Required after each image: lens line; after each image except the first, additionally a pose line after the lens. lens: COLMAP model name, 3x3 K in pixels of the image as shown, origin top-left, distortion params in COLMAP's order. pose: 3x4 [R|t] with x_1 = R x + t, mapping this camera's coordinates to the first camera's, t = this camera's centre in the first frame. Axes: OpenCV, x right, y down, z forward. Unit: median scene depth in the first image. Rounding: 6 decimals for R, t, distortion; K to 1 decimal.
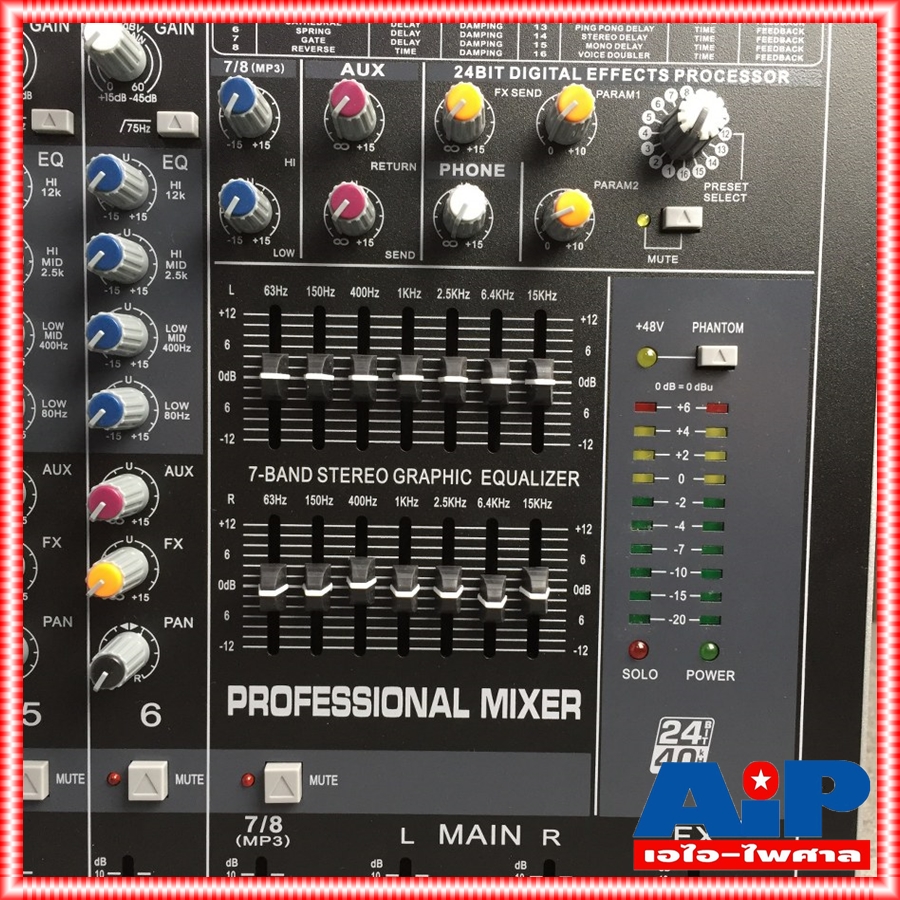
lens RADIAL K [[985.9, 0, 450.0], [0, 985.9, 450.0], [0, 0, 1]] dist [0.061143, -0.115867]
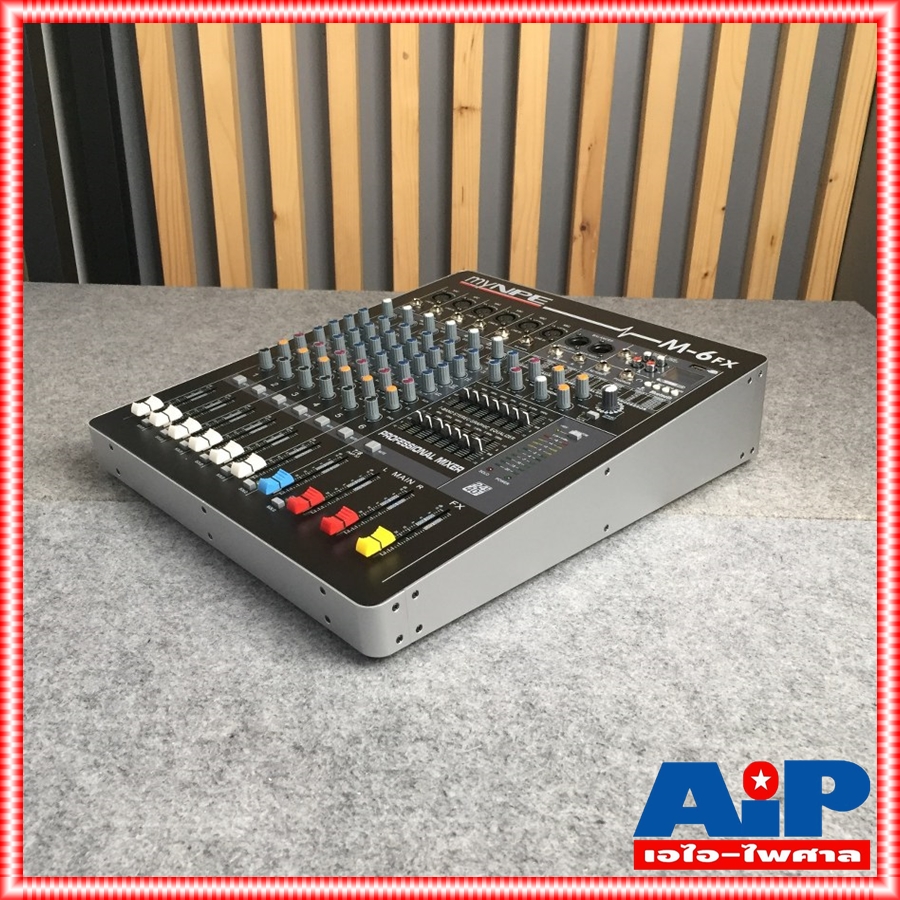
lens RADIAL K [[985.9, 0, 450.0], [0, 985.9, 450.0], [0, 0, 1]] dist [0.061143, -0.115867]
pose [[0.701950, 0.305823, -0.643225, 1.997733], [-0.711697, 0.335980, -0.616931, 2.097426], [0.027439, 0.890837, 0.453494, -0.353392]]
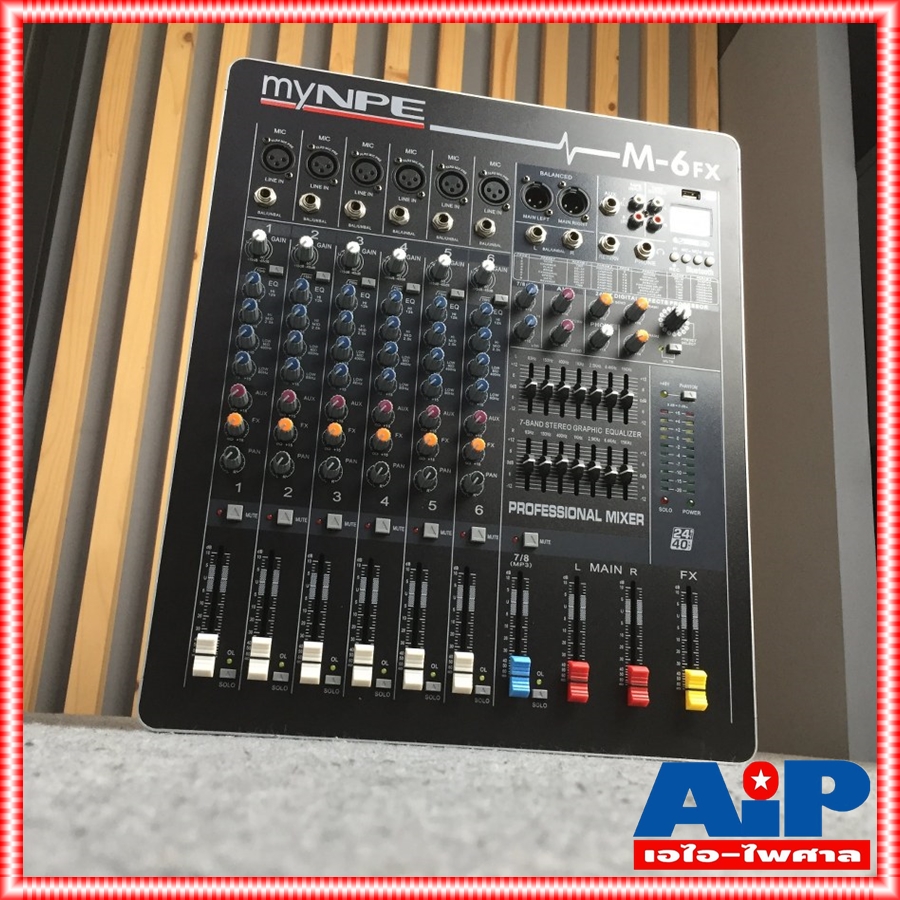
lens RADIAL K [[985.9, 0, 450.0], [0, 985.9, 450.0], [0, 0, 1]] dist [0.061143, -0.115867]
pose [[0.986590, 0.083206, 0.140420, -0.765384], [-0.029577, 0.937202, -0.347529, 1.031934], [-0.160518, 0.338716, 0.927095, -1.401294]]
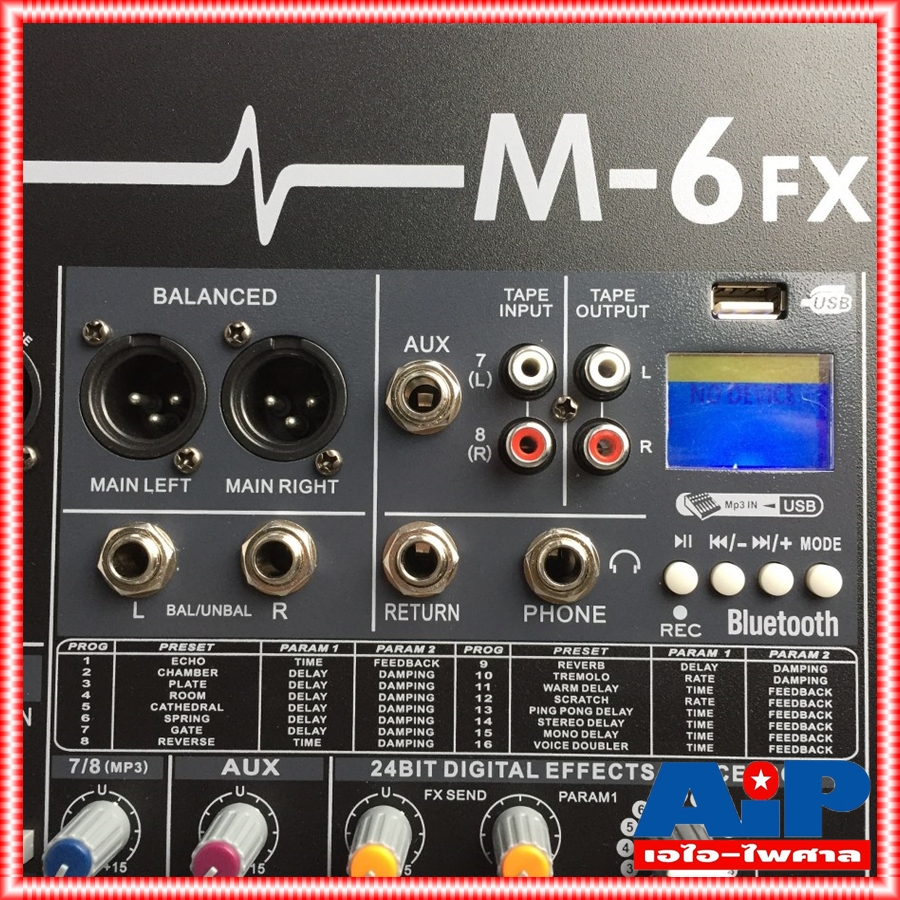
lens RADIAL K [[985.9, 0, 450.0], [0, 985.9, 450.0], [0, 0, 1]] dist [0.061143, -0.115867]
pose [[0.999807, -0.007014, -0.018362, 0.080418], [0.004967, 0.994002, -0.109252, -0.539920], [0.019018, 0.109140, 0.993844, 0.219432]]
